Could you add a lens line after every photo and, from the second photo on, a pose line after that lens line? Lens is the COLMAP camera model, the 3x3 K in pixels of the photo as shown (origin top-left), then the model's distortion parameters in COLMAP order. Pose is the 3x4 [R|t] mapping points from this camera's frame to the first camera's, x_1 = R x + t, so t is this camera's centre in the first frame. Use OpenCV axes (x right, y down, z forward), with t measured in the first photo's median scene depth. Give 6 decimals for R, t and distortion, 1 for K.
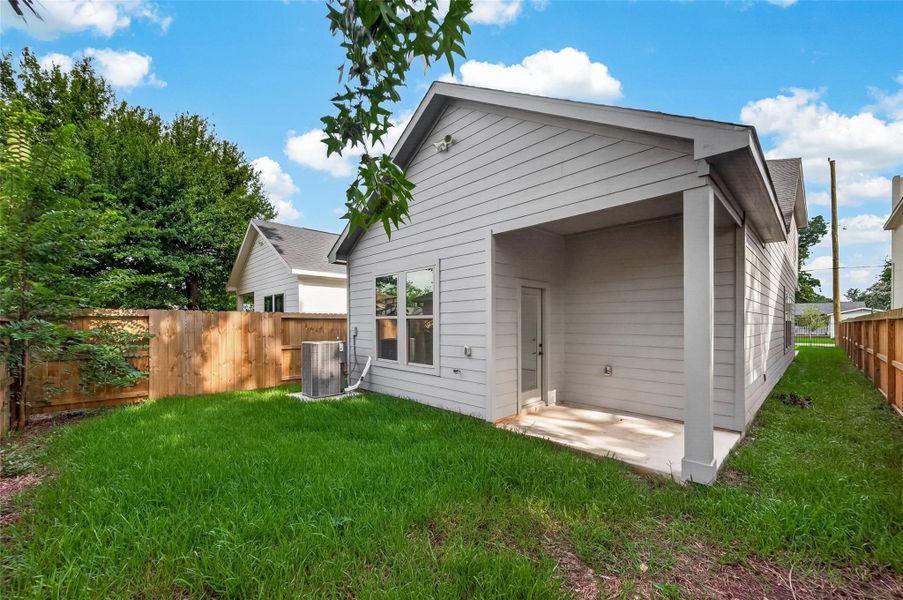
lens RADIAL K [[357.9, 0, 455.2], [0, 357.9, 326.8], [0, 0, 1]] dist [0.000188, 0.000073]
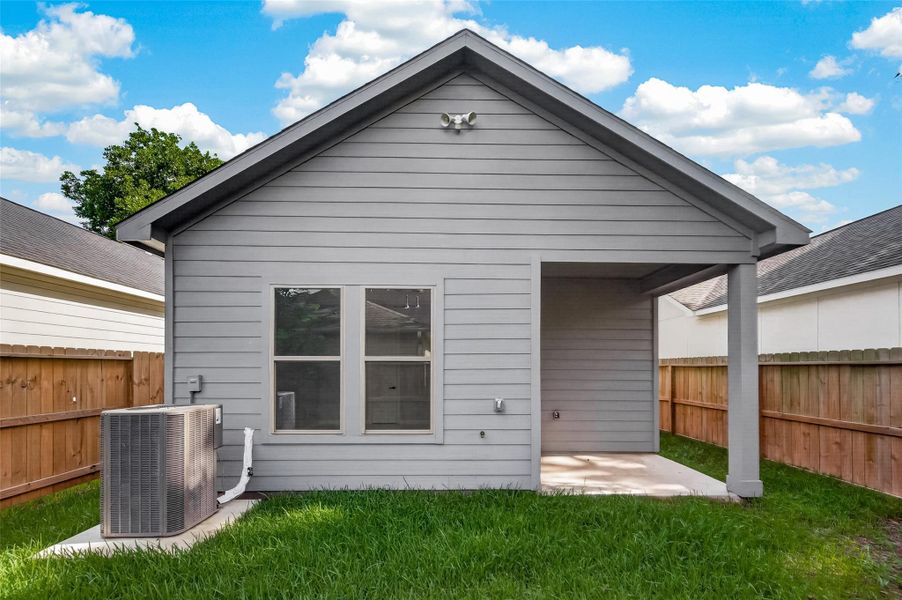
lens RADIAL K [[365.7, 0, 451.9], [0, 365.7, 364.5], [0, 0, 1]] dist [0.001220, 0.000040]
pose [[0.688939, 0.009988, 0.724751, -0.552512], [0.004618, 0.999824, -0.018169, -0.005417], [-0.724805, 0.015864, 0.688772, 0.490335]]
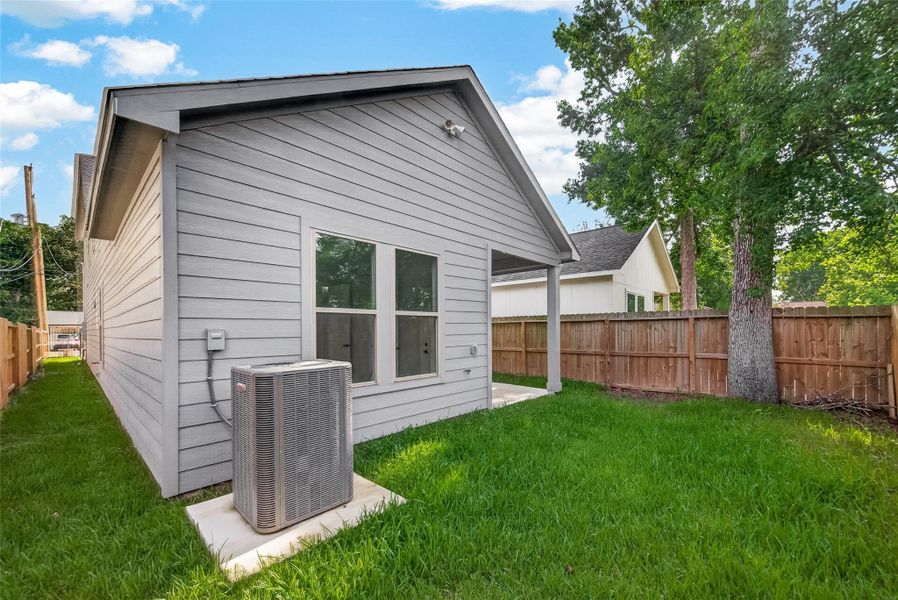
lens RADIAL K [[355.9, 0, 452.7], [0, 355.9, 326.6], [0, 0, 1]] dist [0.000188, 0.000073]
pose [[-0.047649, 0.007813, 0.998834, -0.912948], [0.019553, 0.999785, -0.006888, 0.006970], [-0.998673, 0.019202, -0.047791, 1.017241]]
